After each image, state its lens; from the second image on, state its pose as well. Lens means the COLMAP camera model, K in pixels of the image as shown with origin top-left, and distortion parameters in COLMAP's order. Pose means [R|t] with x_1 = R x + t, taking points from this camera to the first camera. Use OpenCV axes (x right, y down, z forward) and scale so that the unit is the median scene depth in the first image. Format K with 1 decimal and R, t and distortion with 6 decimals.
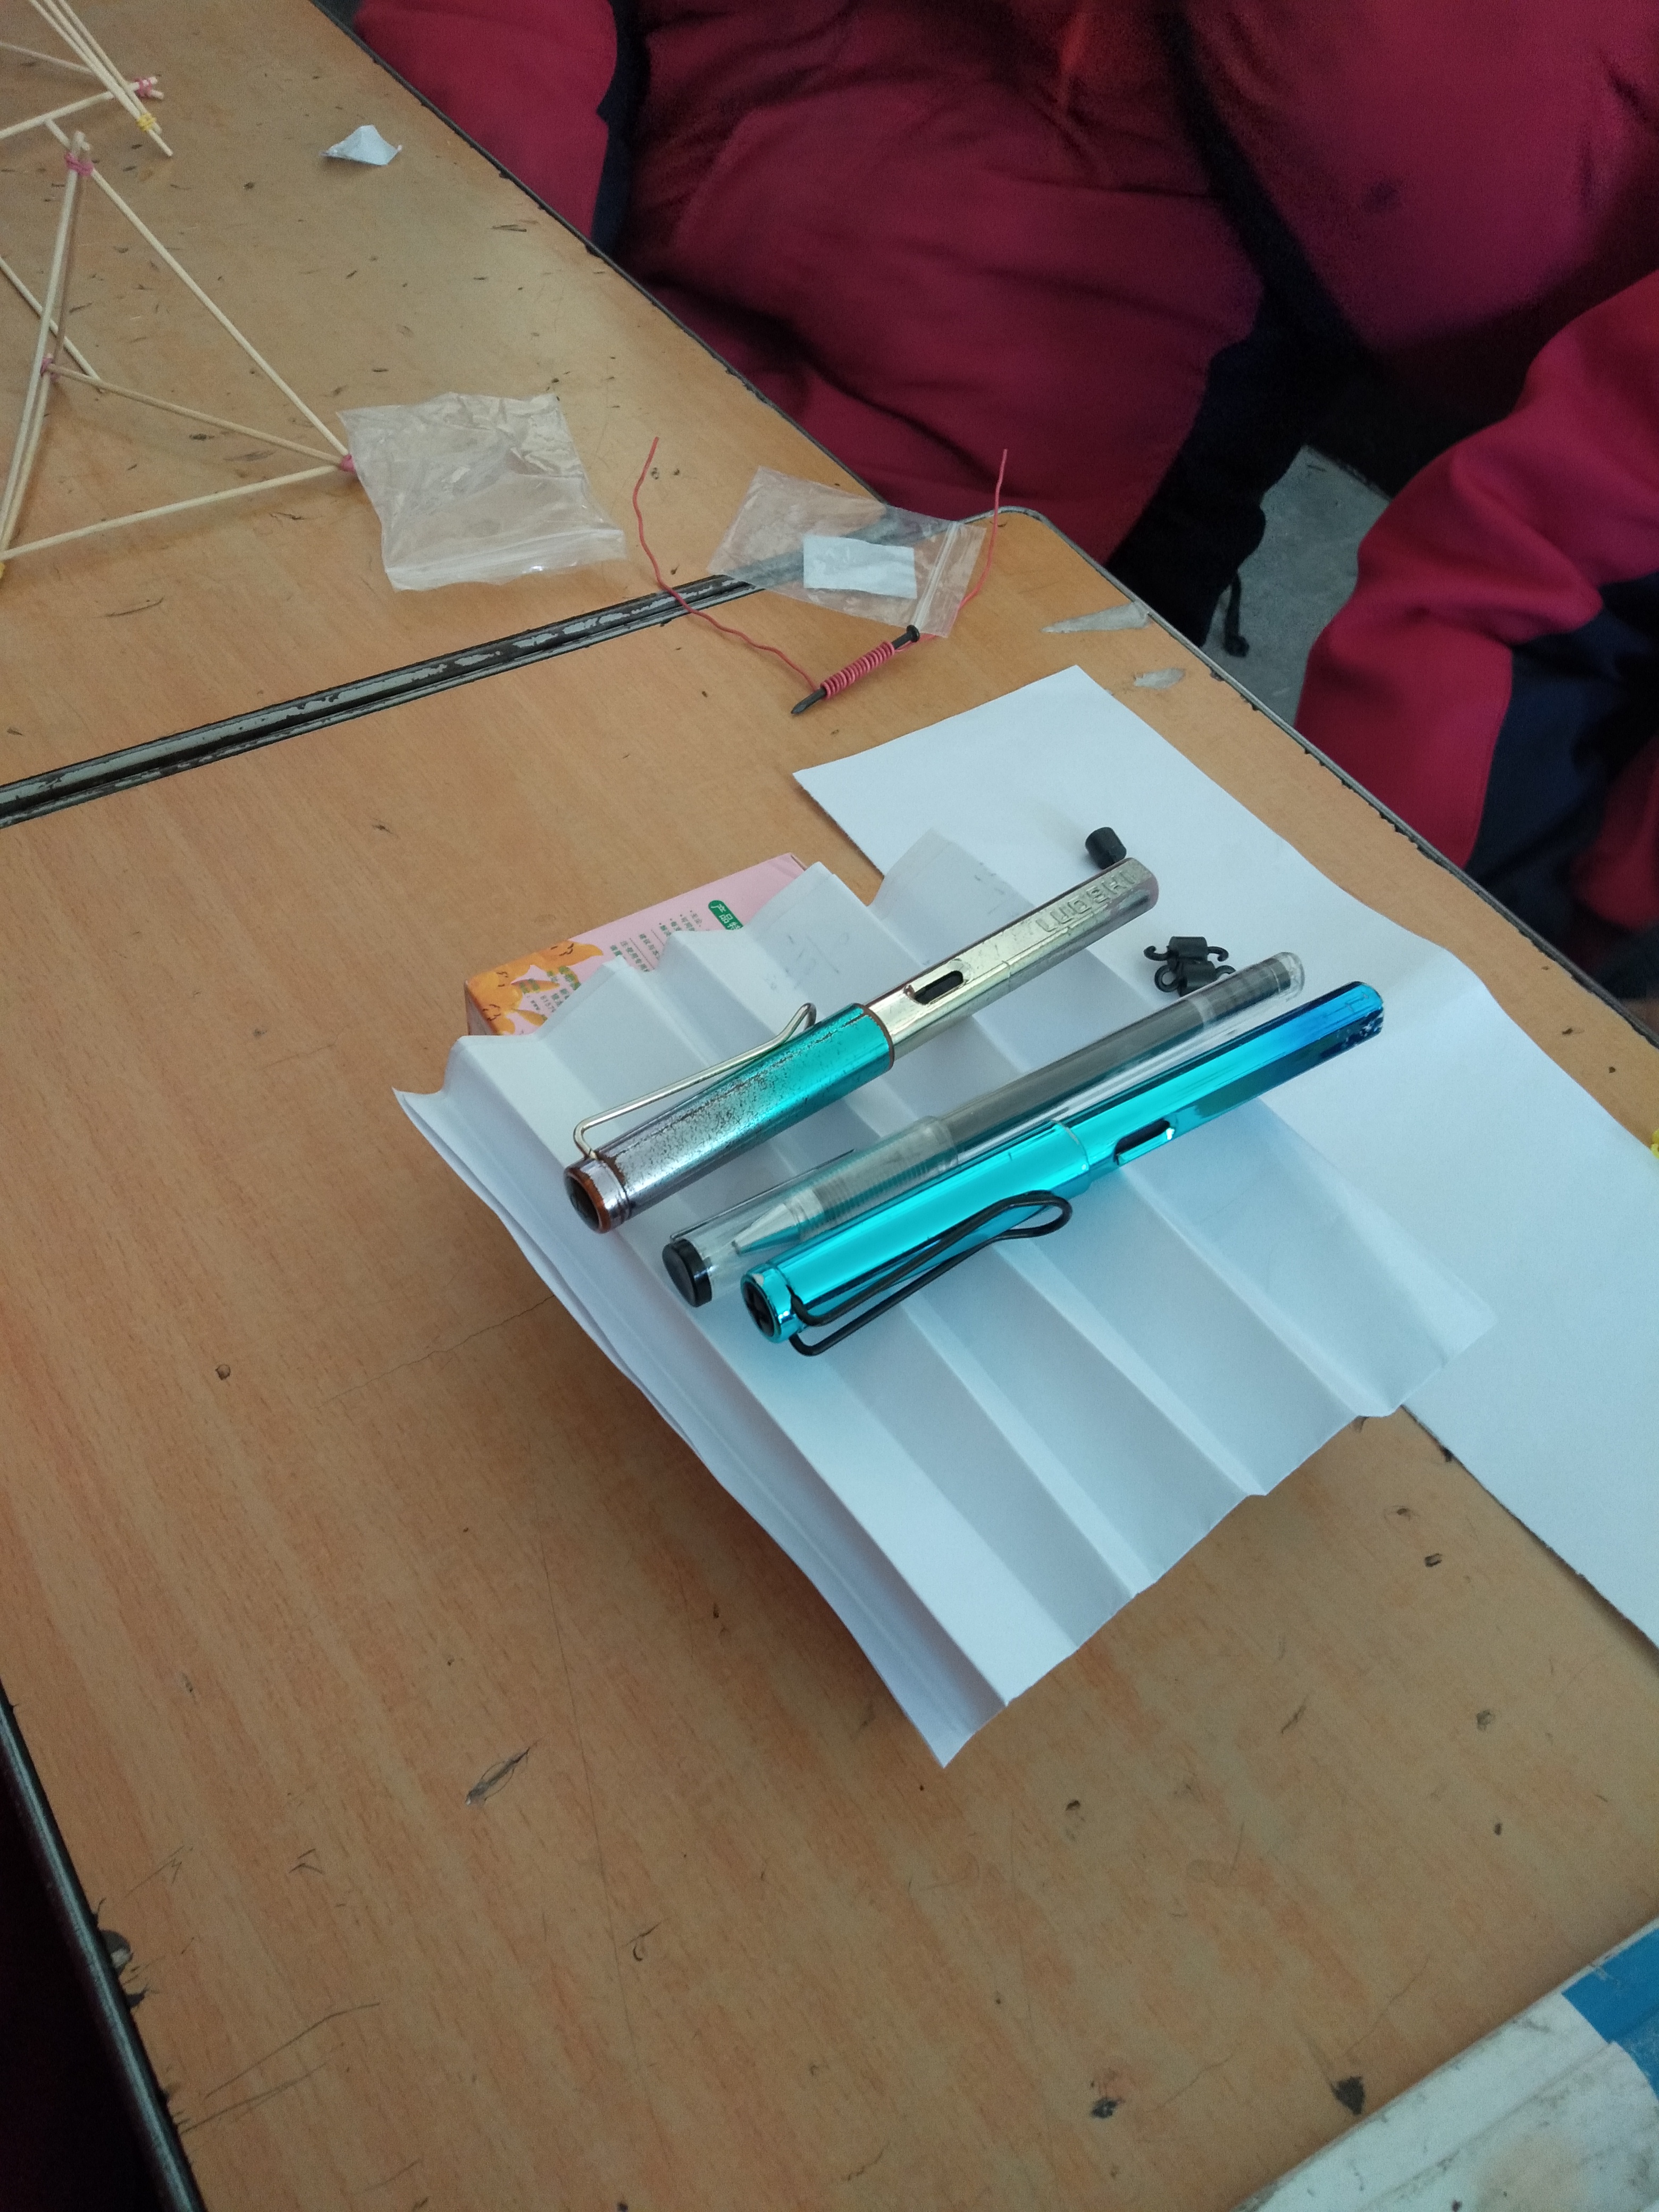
lens RADIAL K [[1700.6, 0, 829.5], [0, 1700.6, 1106.0], [0, 0, 1]] dist [0.112938, -0.222263]
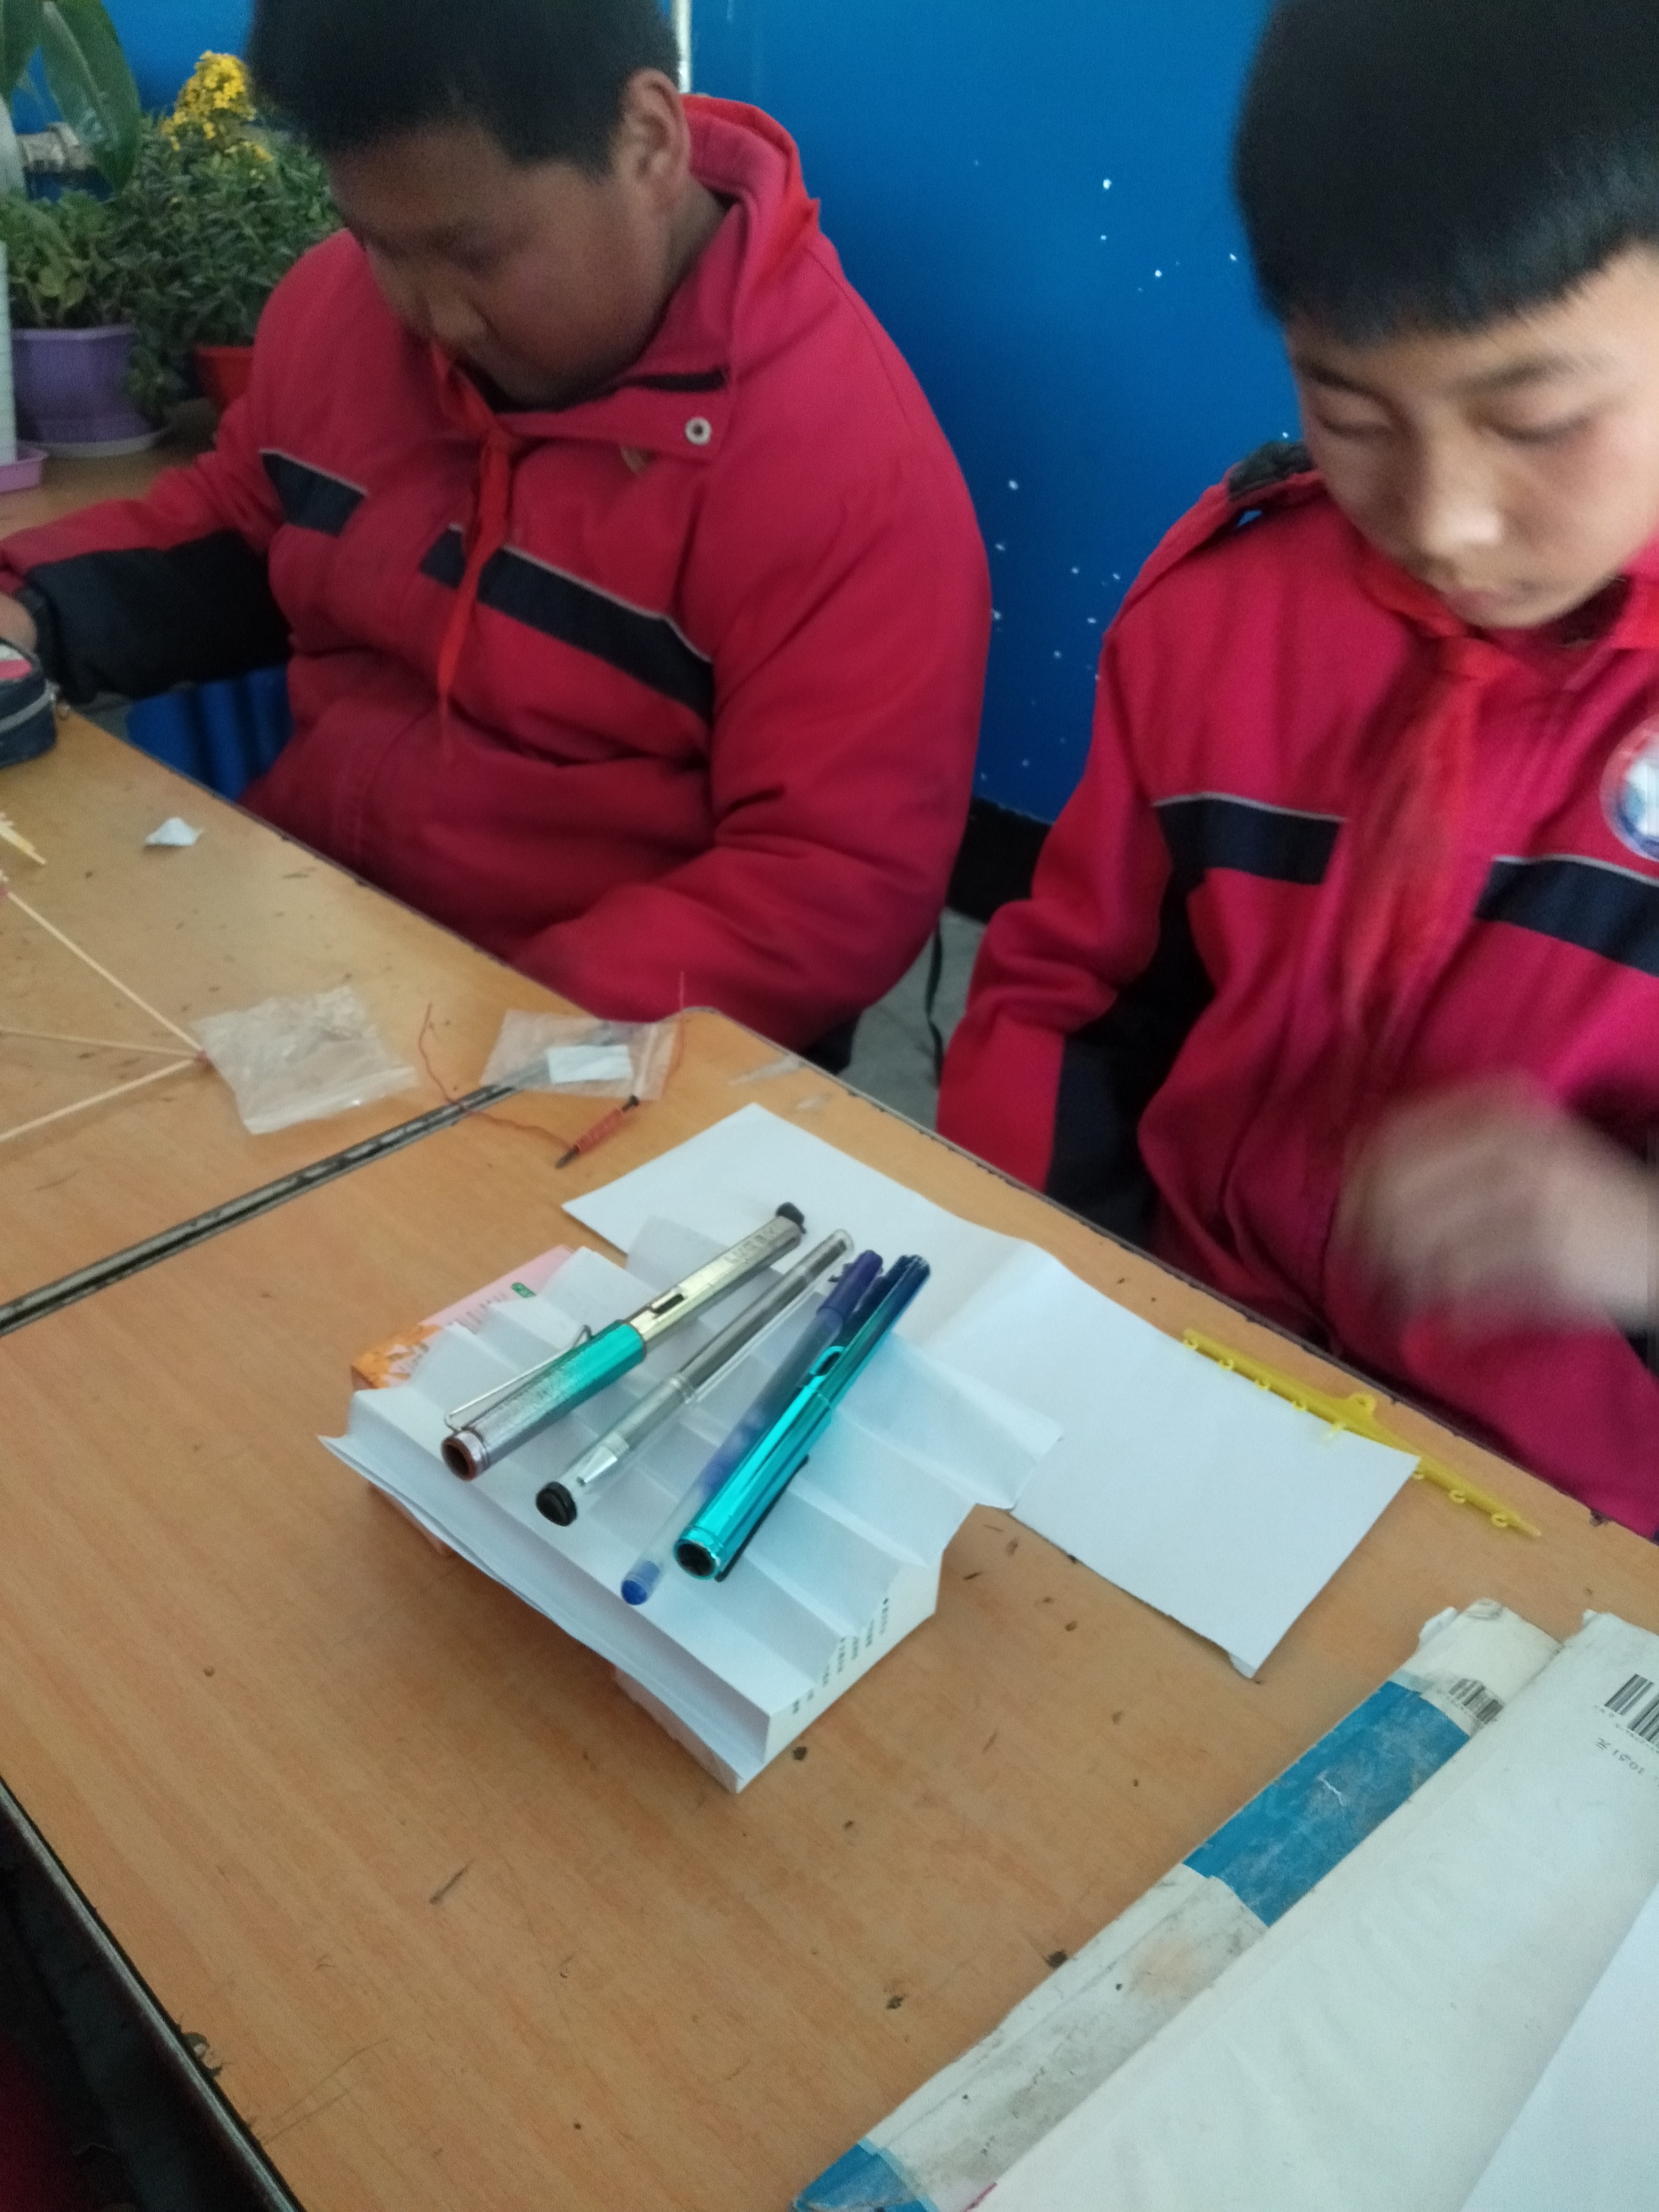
lens RADIAL K [[1700.6, 0, 829.5], [0, 1700.6, 1106.0], [0, 0, 1]] dist [0.112938, -0.222263]
pose [[0.977240, -0.168470, 0.128920, 0.034307], [0.197880, 0.942950, -0.267748, 0.188808], [-0.076458, 0.287165, 0.954825, -0.484382]]
